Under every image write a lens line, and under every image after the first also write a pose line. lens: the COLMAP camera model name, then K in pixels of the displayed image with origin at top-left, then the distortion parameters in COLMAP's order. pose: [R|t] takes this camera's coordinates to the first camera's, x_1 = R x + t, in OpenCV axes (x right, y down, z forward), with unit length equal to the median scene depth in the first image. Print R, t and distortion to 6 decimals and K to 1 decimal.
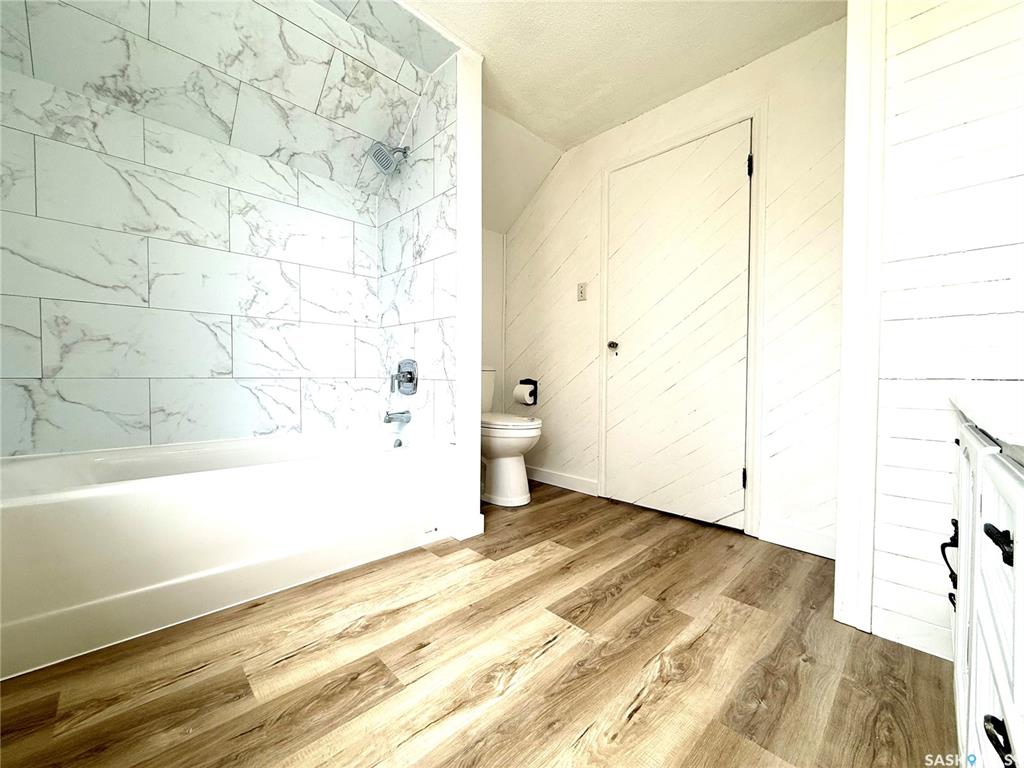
lens RADIAL K [[407.1, 0, 503.5], [0, 407.1, 385.5], [0, 0, 1]] dist [0.000477, -0.000792]
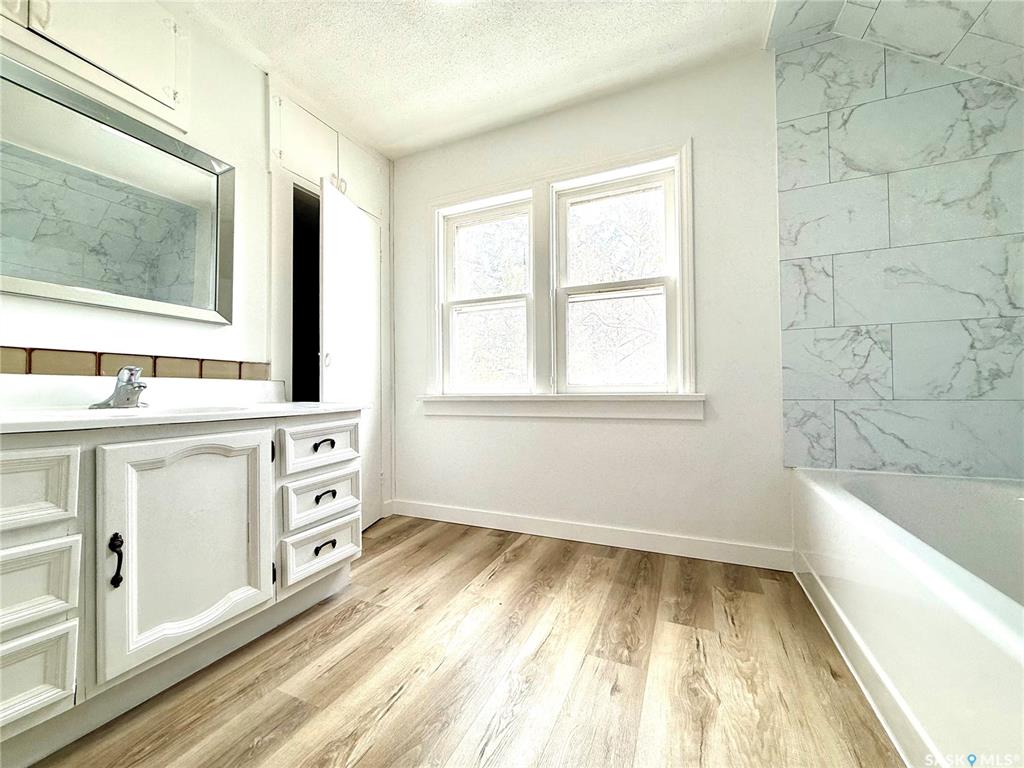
lens RADIAL K [[407.1, 0, 500.7], [0, 407.1, 380.6], [0, 0, 1]] dist [0.000477, -0.000792]
pose [[-0.931412, -0.012524, -0.363750, 0.425444], [-0.008716, 0.999889, -0.012109, -0.054206], [0.363861, -0.008108, -0.931418, 1.947305]]
